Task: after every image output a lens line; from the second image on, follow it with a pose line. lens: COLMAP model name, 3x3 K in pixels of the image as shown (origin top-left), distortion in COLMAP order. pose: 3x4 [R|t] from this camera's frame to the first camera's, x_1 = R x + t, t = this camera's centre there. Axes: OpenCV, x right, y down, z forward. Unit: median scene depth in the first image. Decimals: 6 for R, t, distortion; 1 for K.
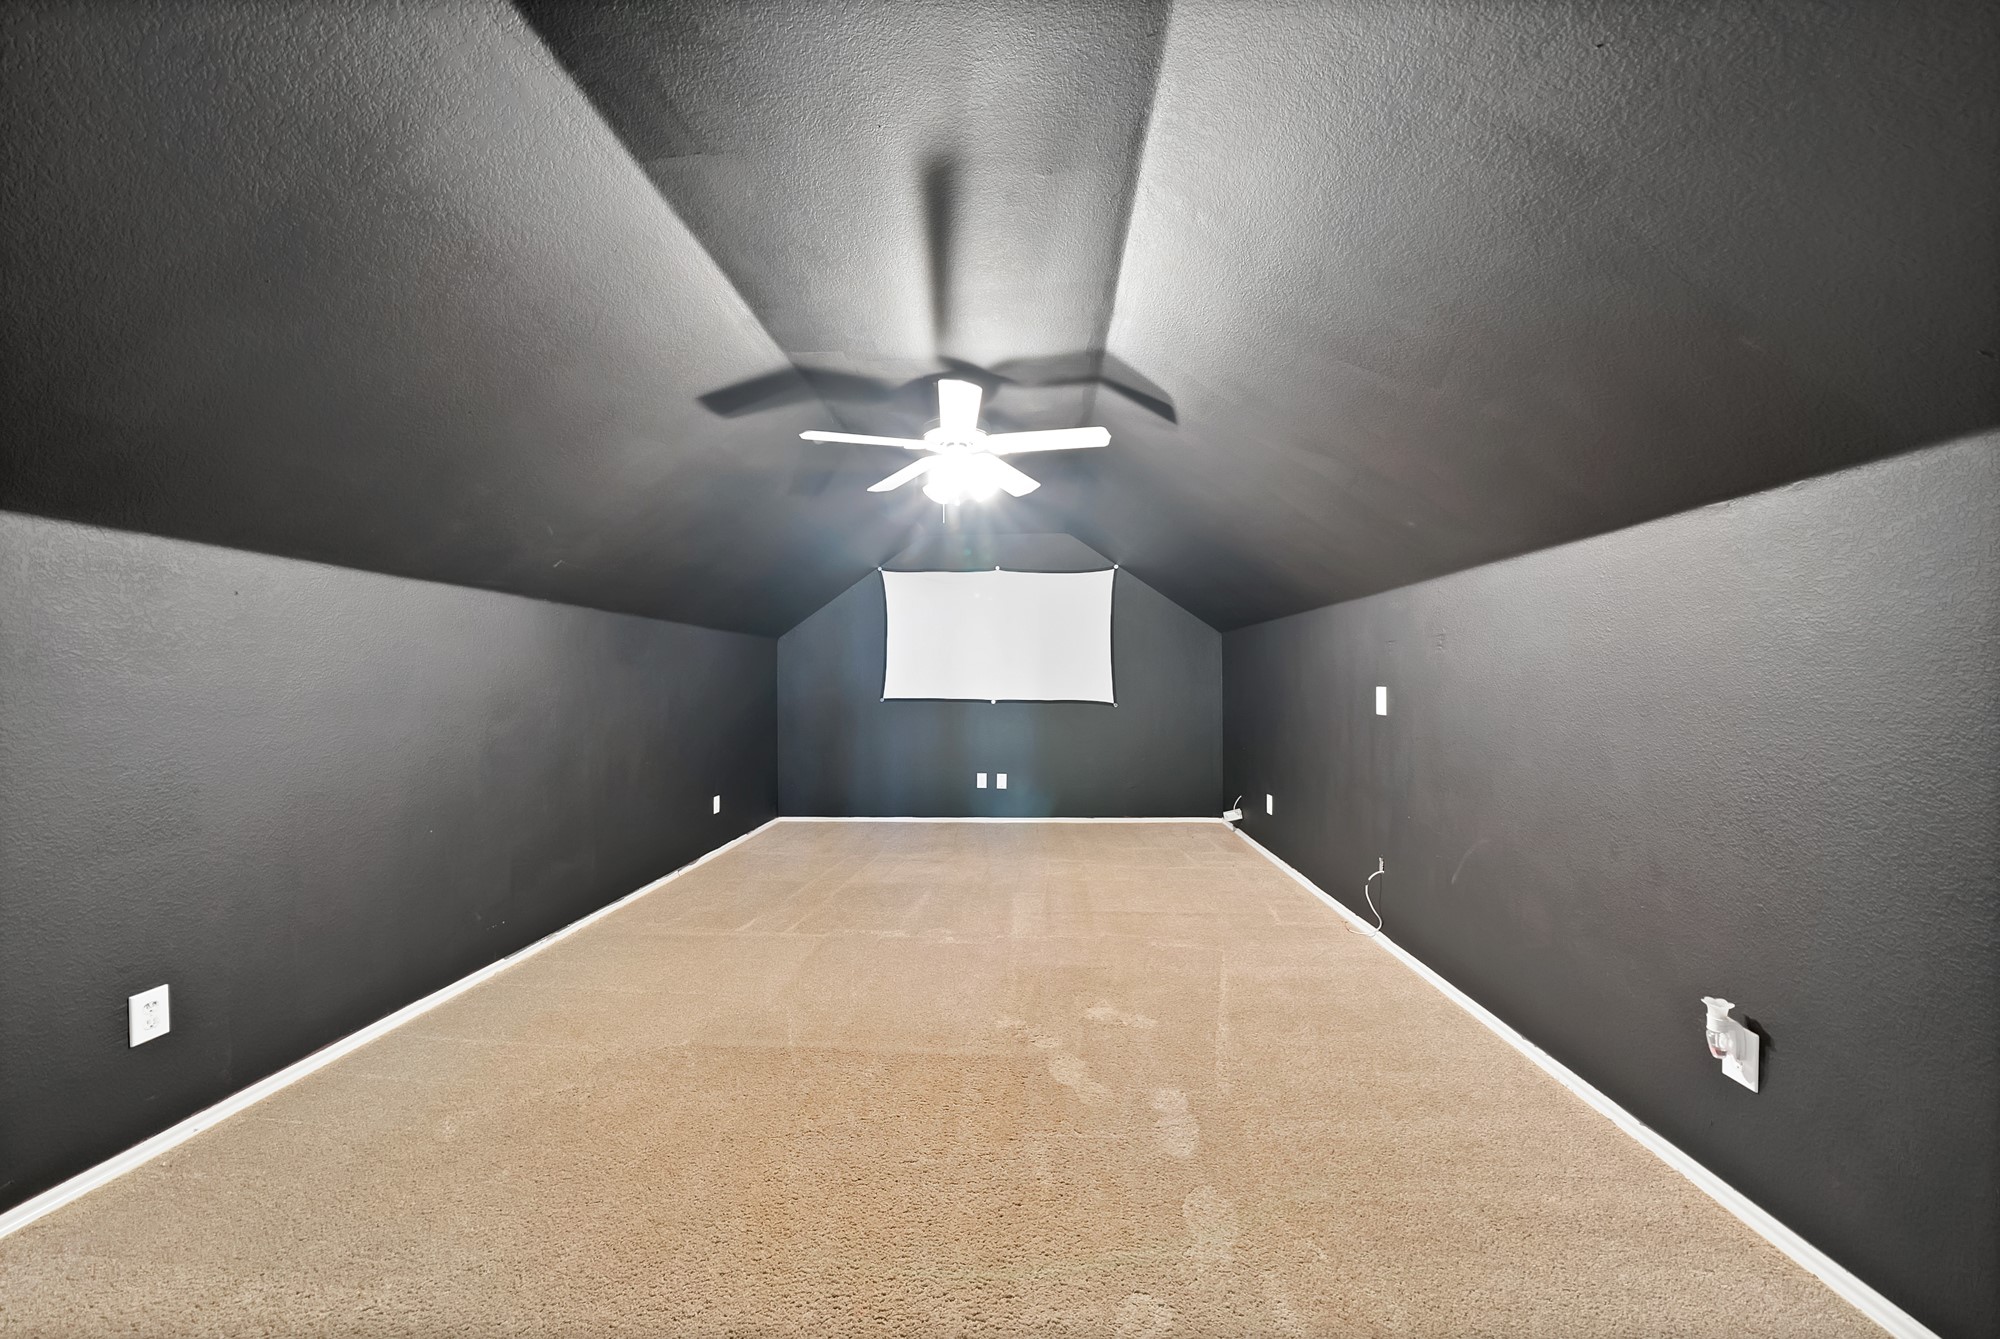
lens RADIAL K [[737.7, 0, 987.6], [0, 737.7, 676.7], [0, 0, 1]] dist [-0.010885, -0.000134]
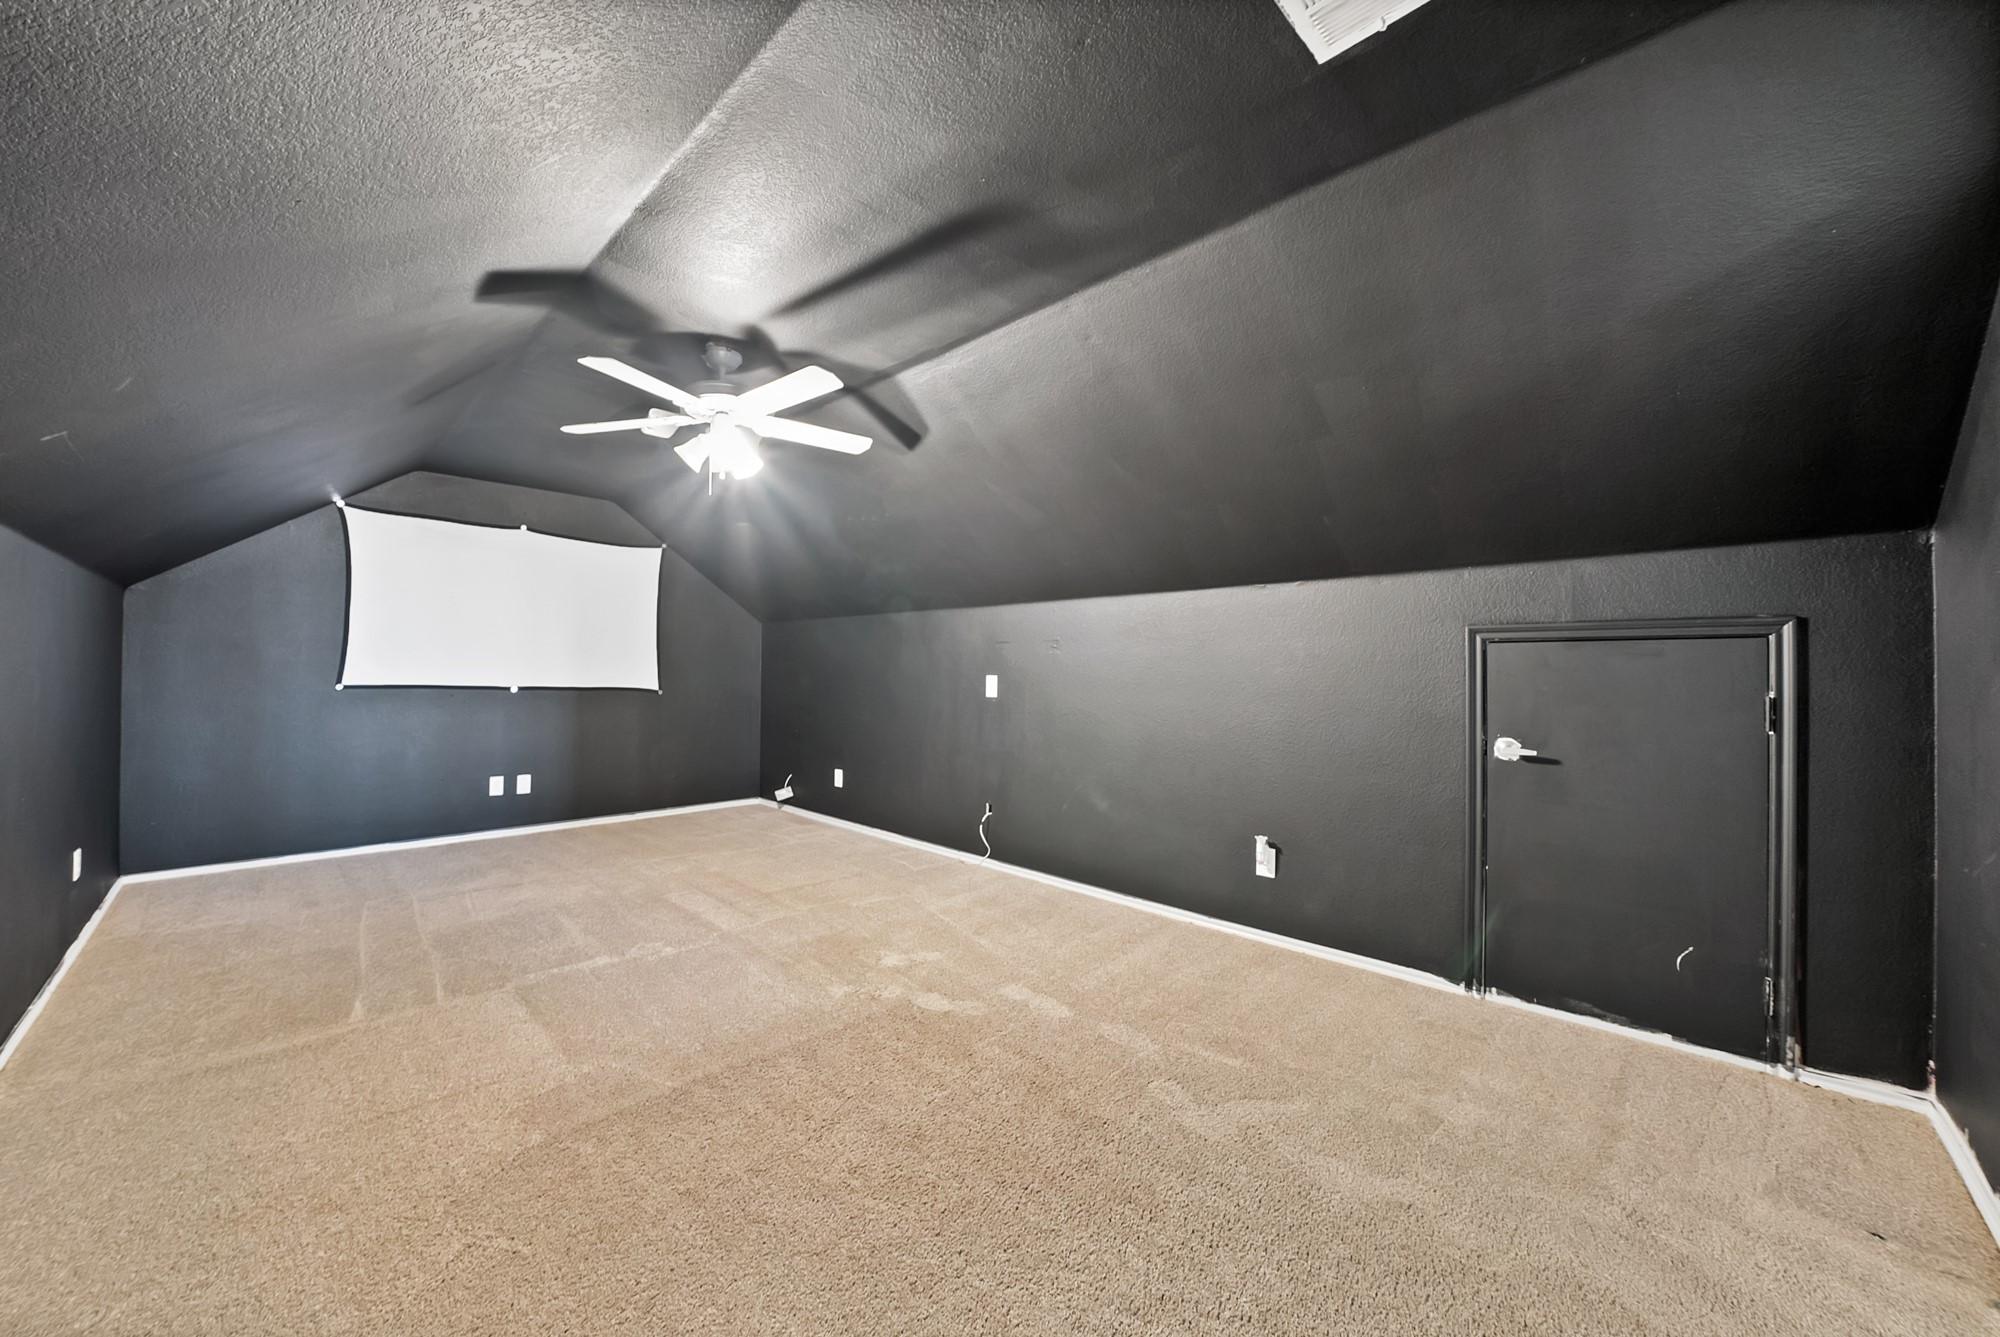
lens RADIAL K [[737.7, 0, 984.3], [0, 737.7, 669.7], [0, 0, 1]] dist [-0.010885, -0.000134]
pose [[0.664043, 0.015714, 0.747529, -0.406264], [-0.021220, 0.999772, -0.002166, 0.004638], [-0.747393, -0.014425, 0.664226, 0.096941]]
